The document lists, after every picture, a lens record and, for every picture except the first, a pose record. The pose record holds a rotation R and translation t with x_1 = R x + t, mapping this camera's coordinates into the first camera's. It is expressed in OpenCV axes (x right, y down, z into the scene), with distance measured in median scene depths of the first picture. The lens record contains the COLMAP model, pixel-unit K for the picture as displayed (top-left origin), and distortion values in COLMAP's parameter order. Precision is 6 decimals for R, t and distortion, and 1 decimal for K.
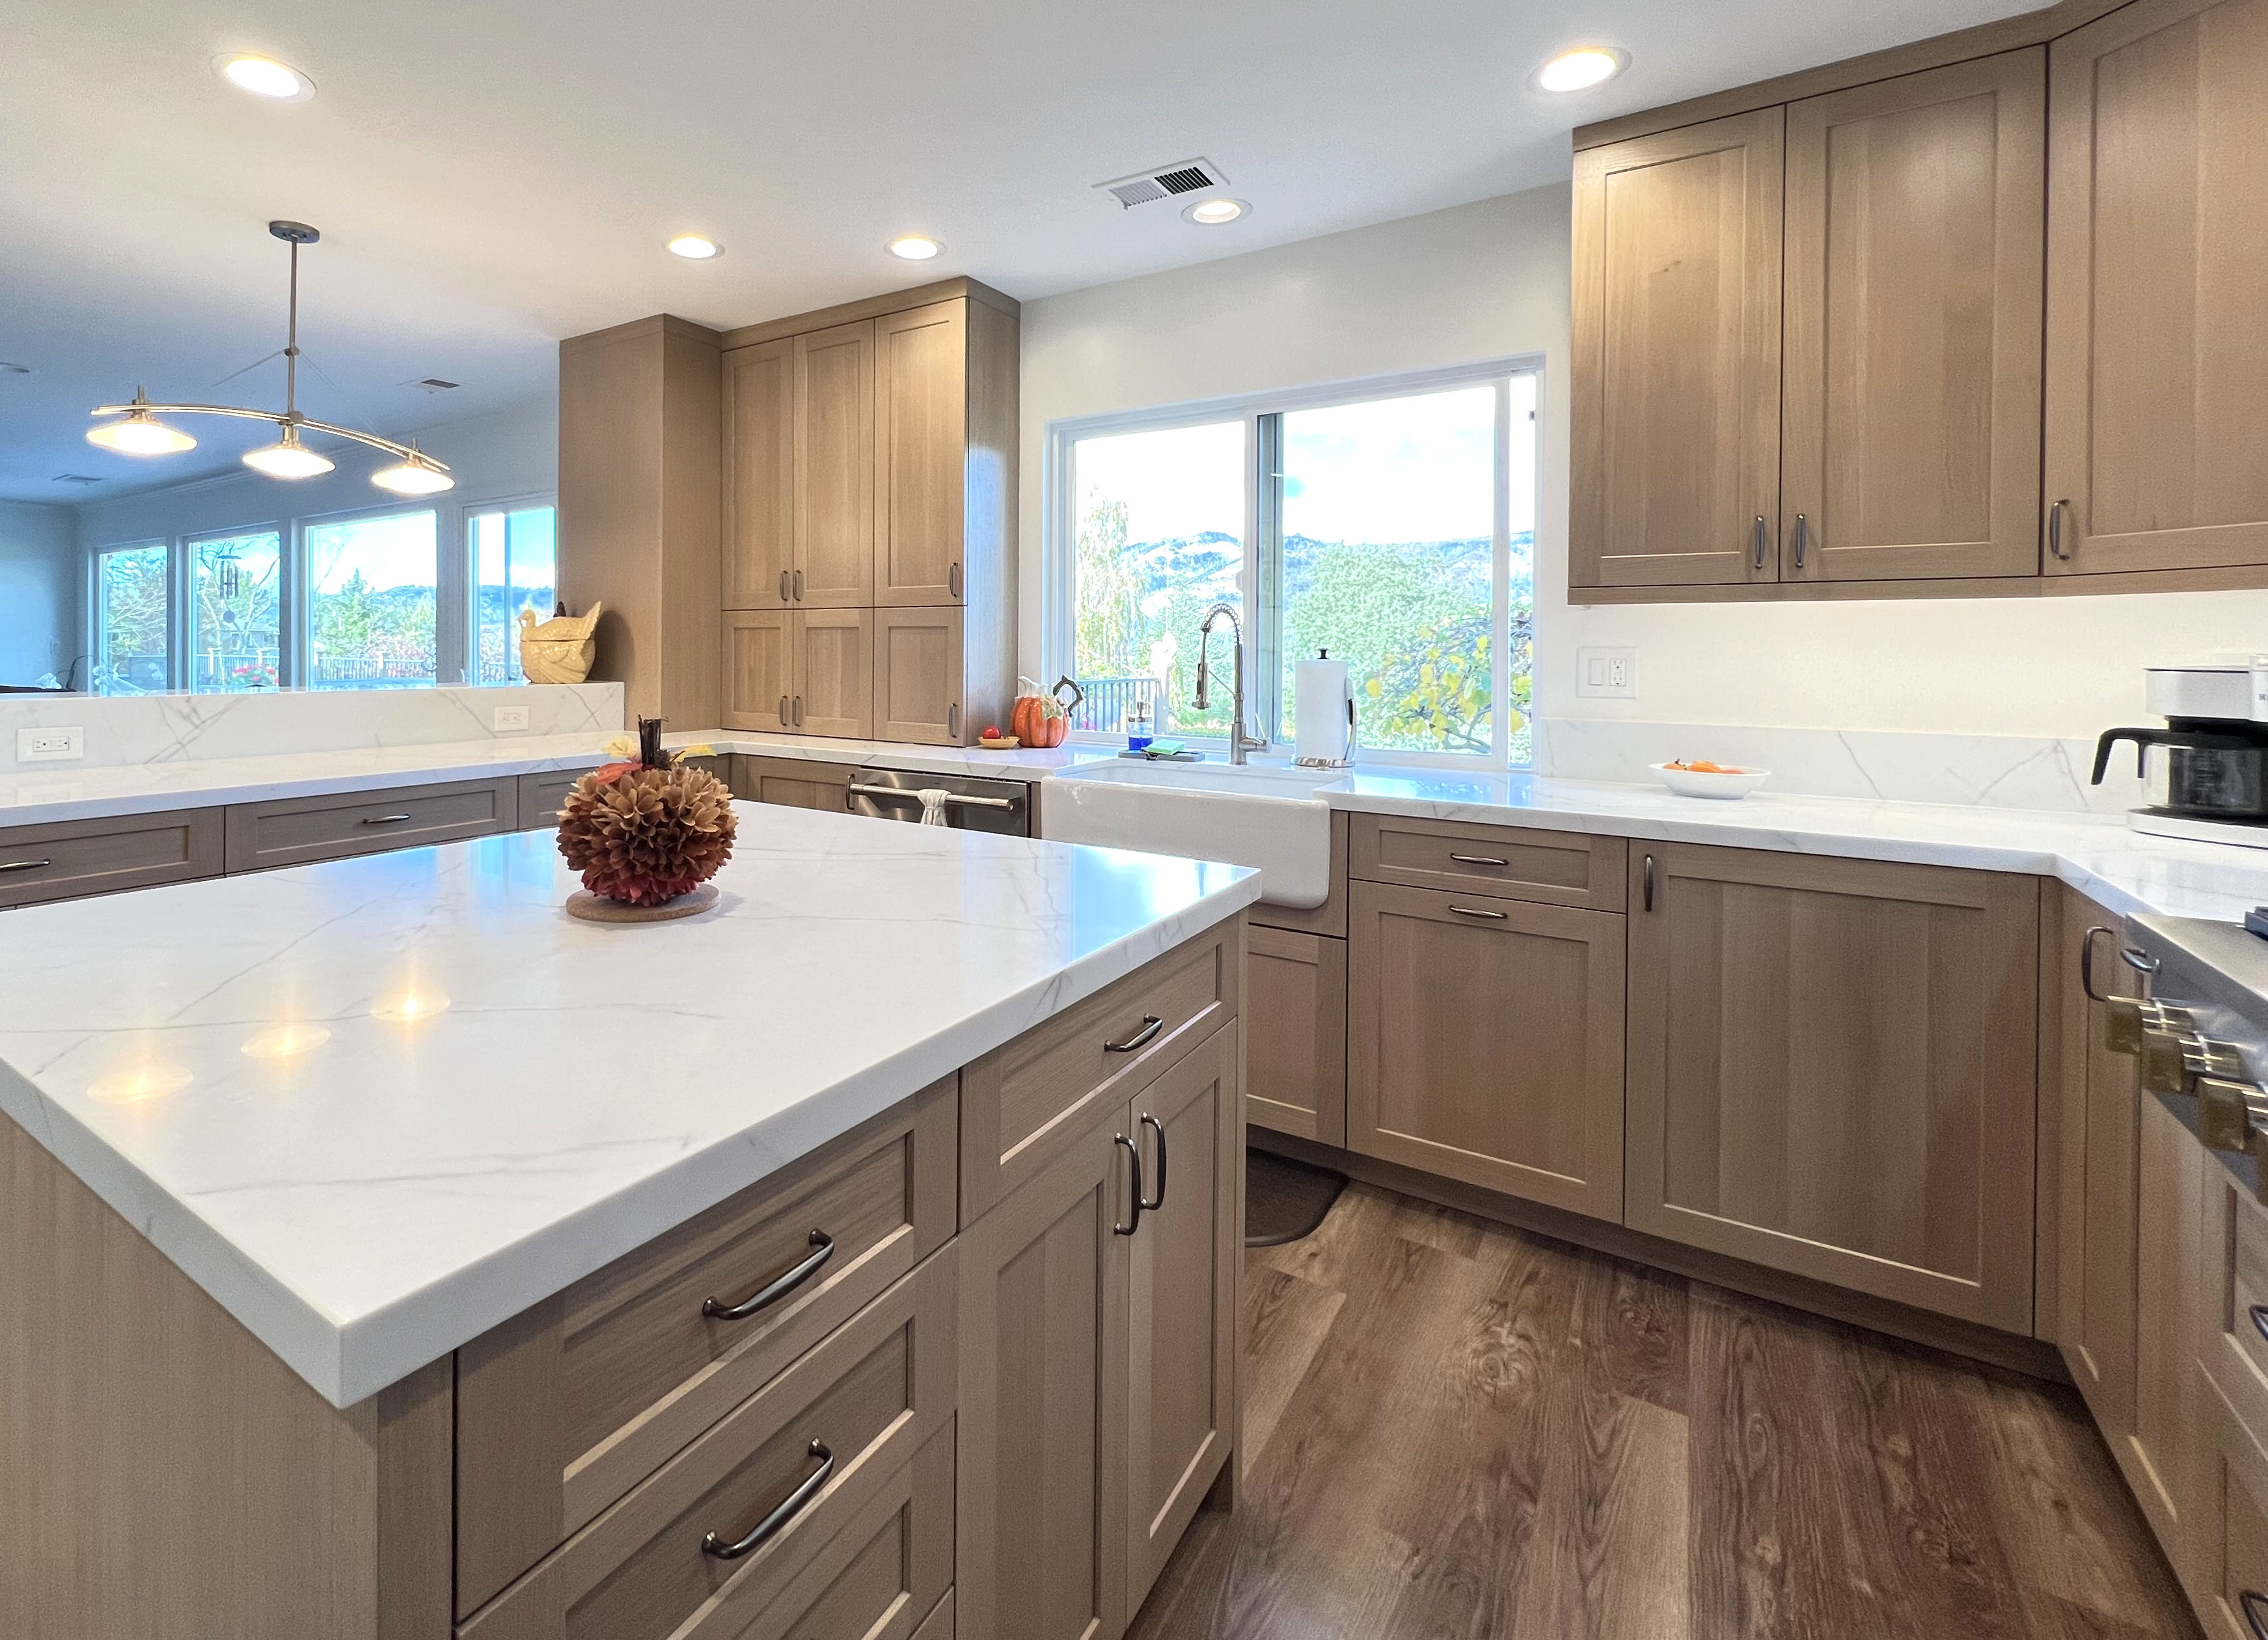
lens RADIAL K [[1050.0, 0, 966.2], [0, 1050.0, 657.7], [0, 0, 1]] dist [0.001481, -0.000490]
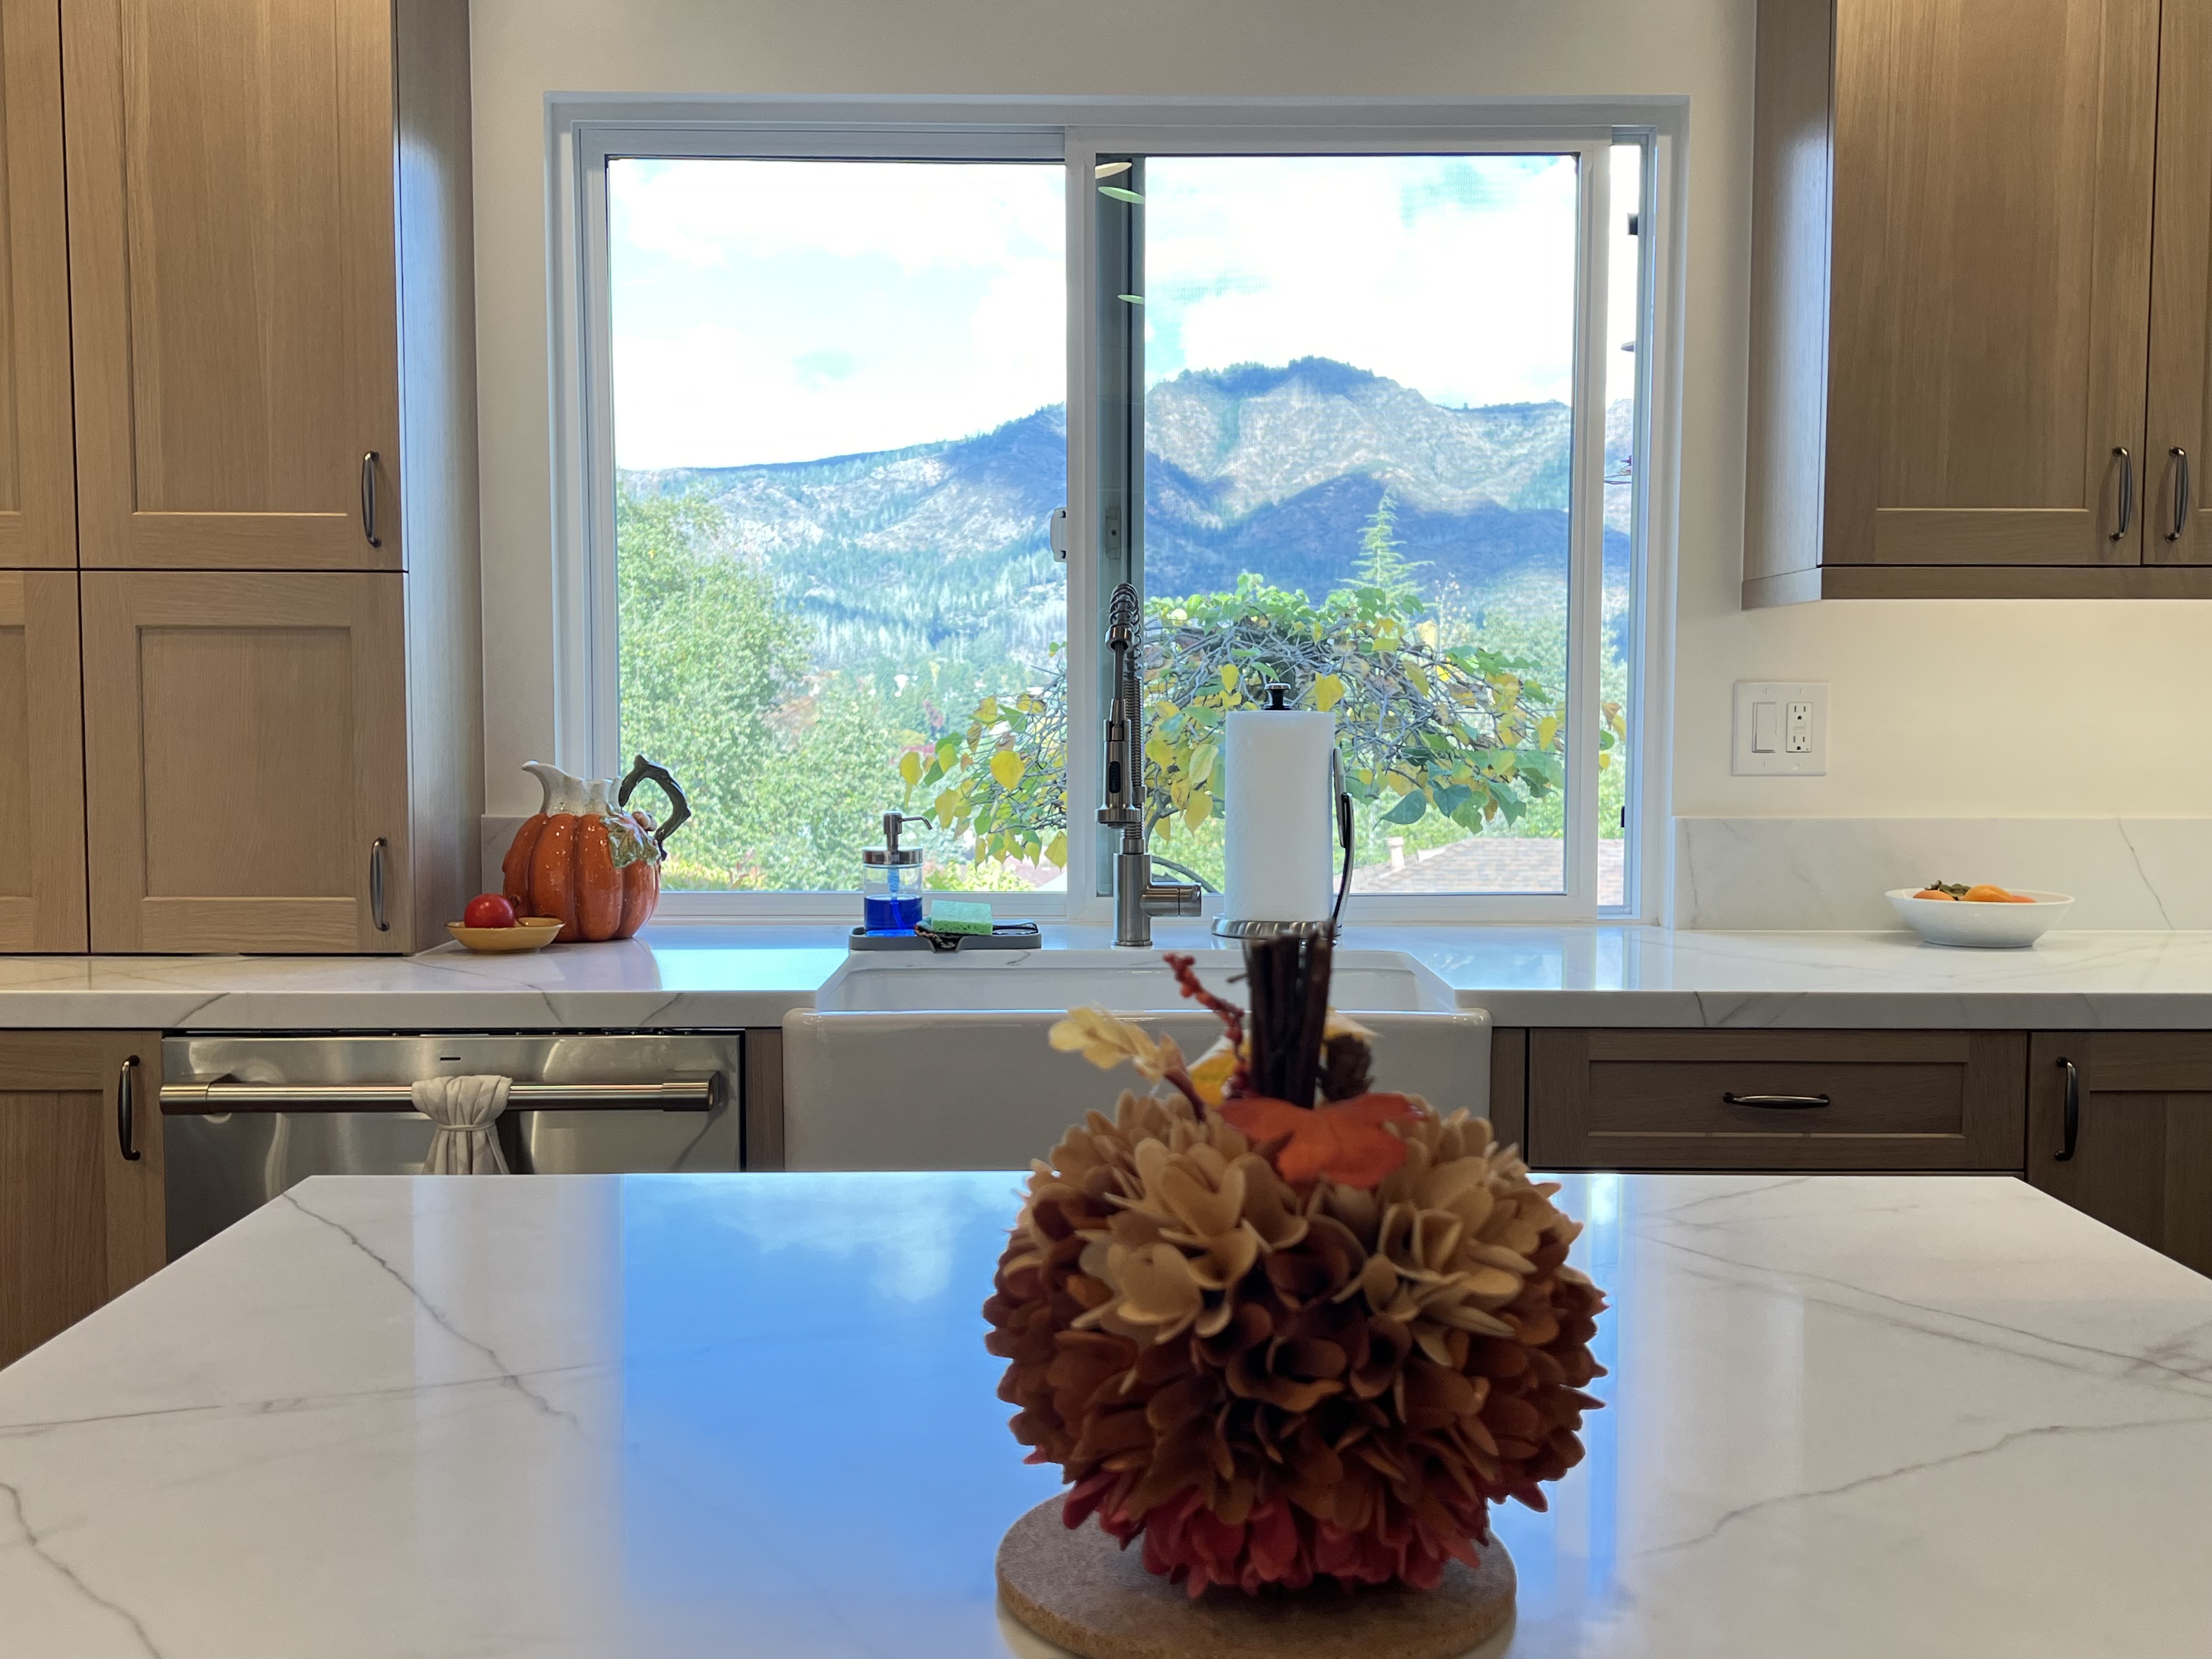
lens RADIAL K [[2249.4, 0, 1150.5], [0, 2249.4, 826.0], [0, 0, 1]] dist [0.034194, 0.000000]
pose [[0.808542, -0.039673, 0.587099, -0.293319], [0.009140, 0.998451, 0.054883, -0.001696], [-0.588367, -0.039009, 0.807652, 0.228124]]
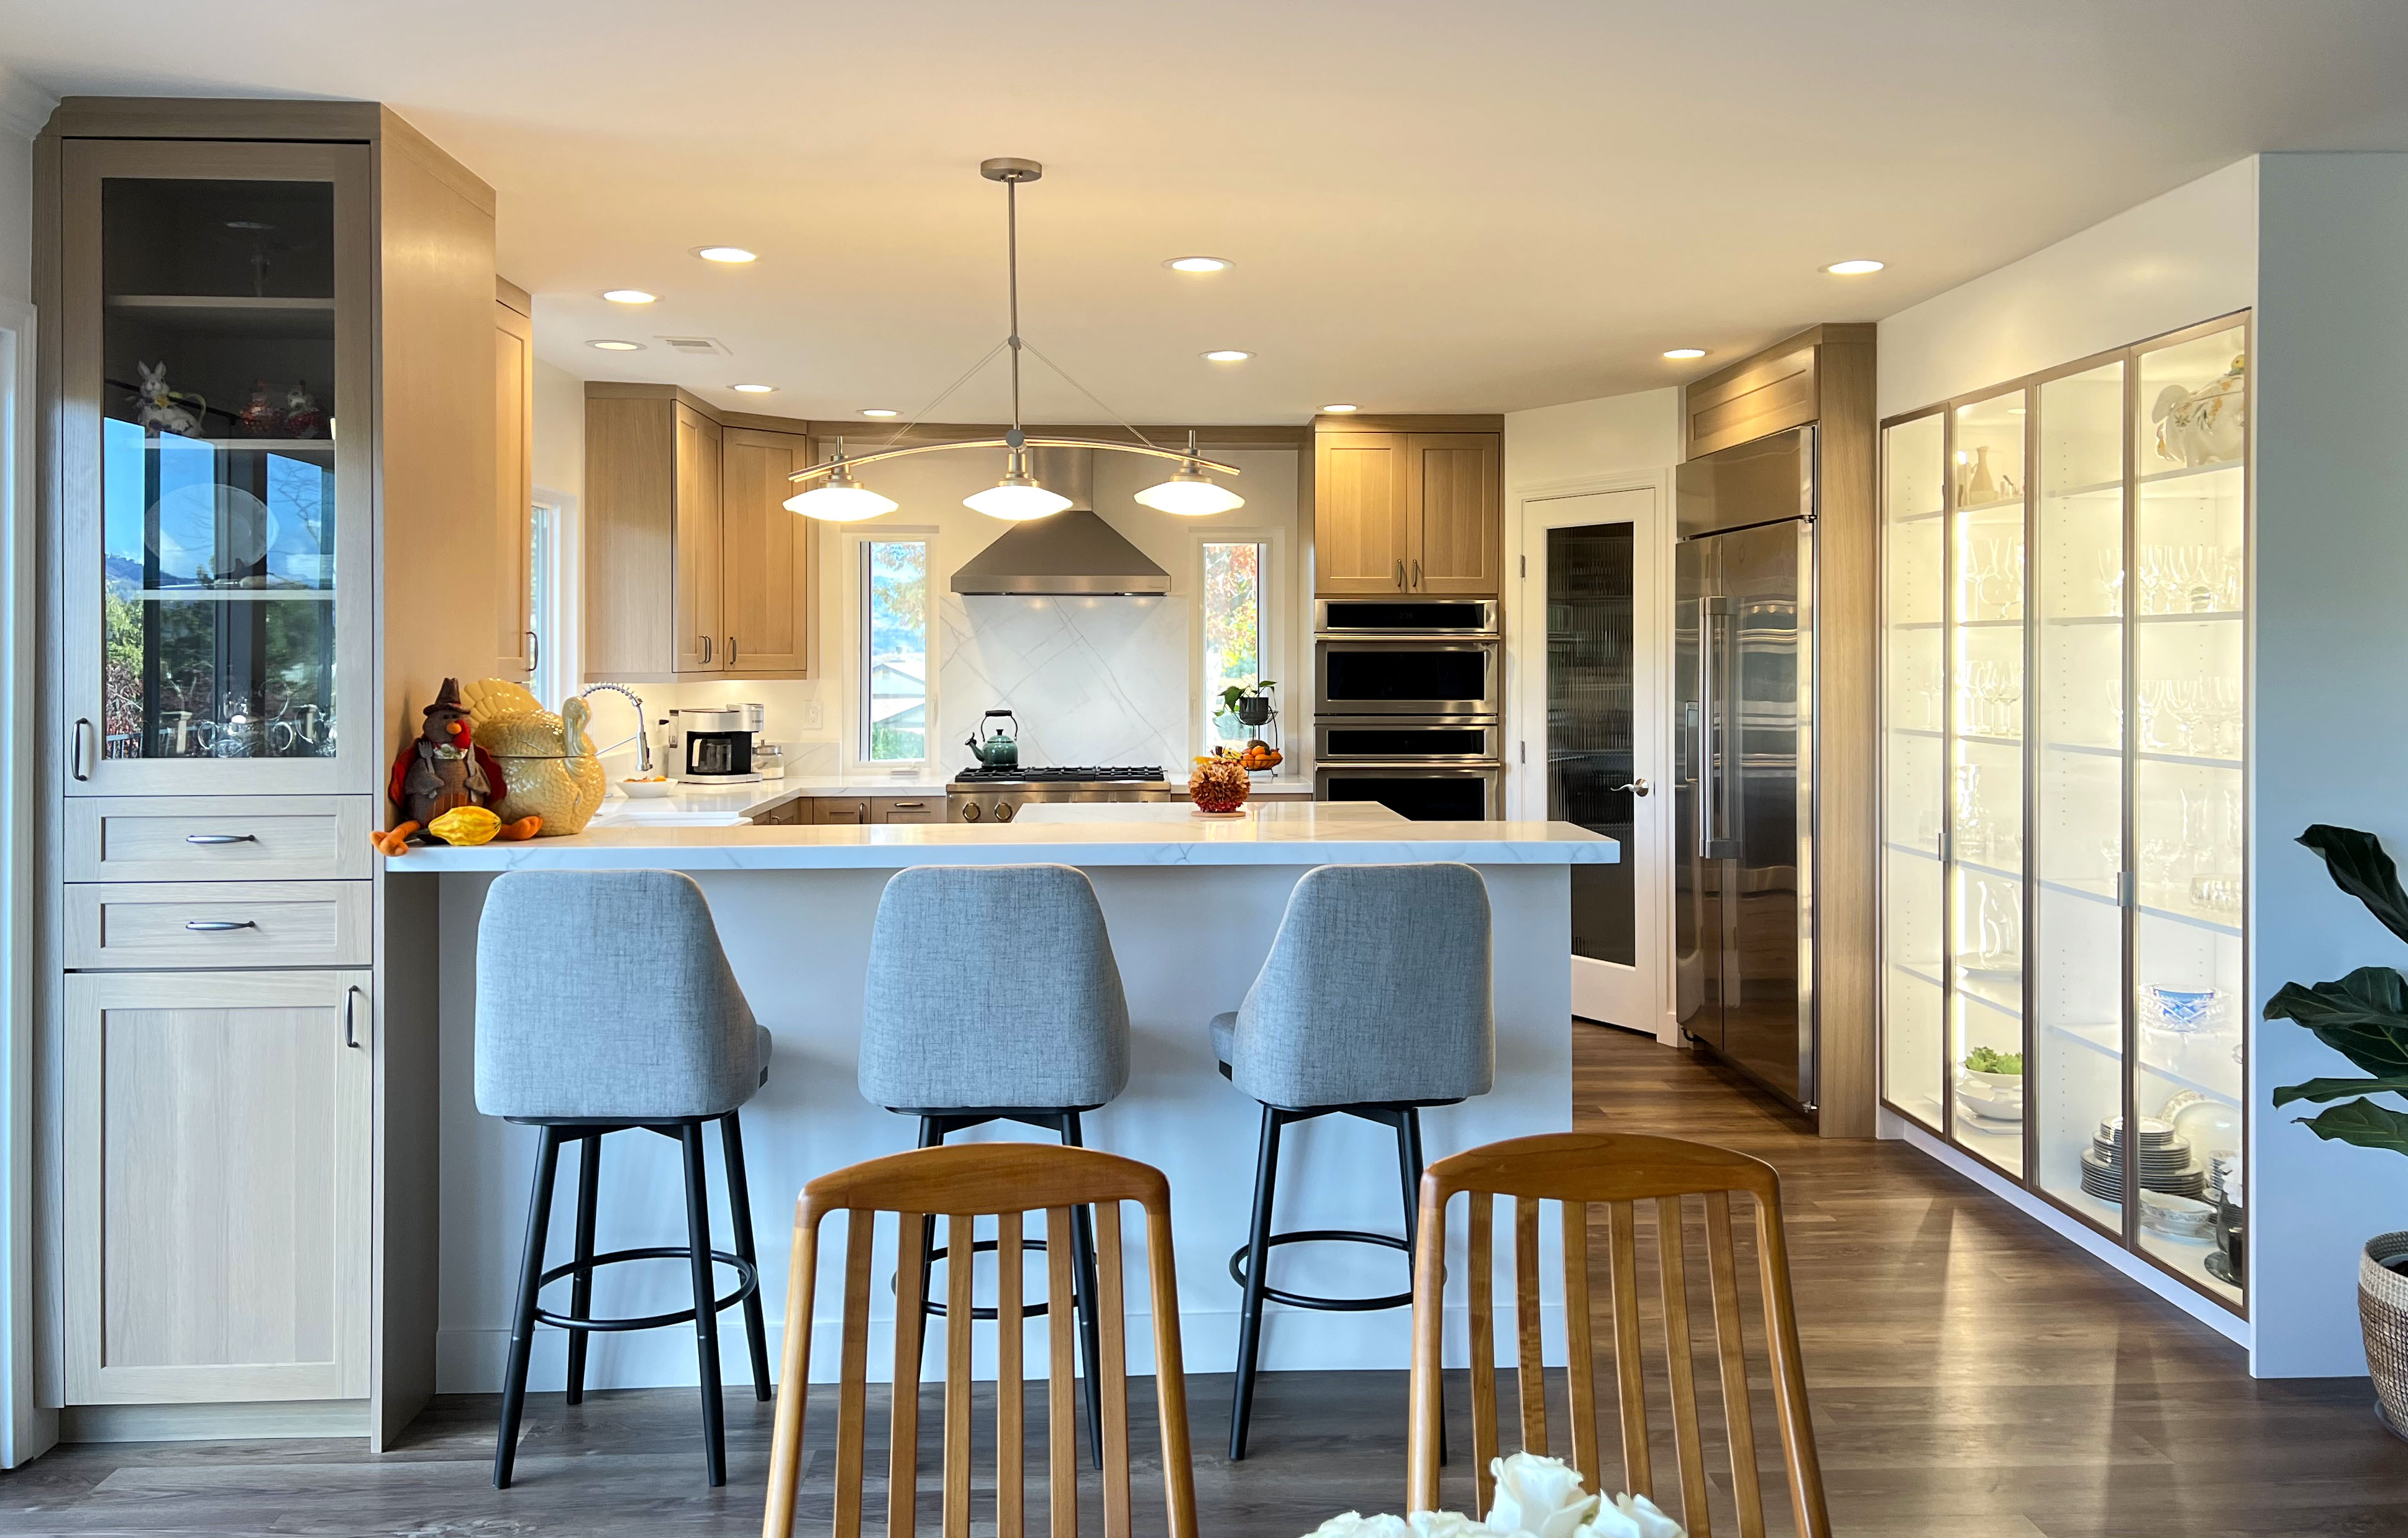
lens RADIAL K [[1856.5, 0, 1219.5], [0, 1856.5, 662.3], [0, 0, 1]] dist [0.072314, -0.045527]
pose [[-0.617906, -0.009541, 0.786194, -1.746470], [0.003602, 0.999882, 0.014965, -0.098418], [-0.786244, 0.012079, -0.617798, 1.698750]]
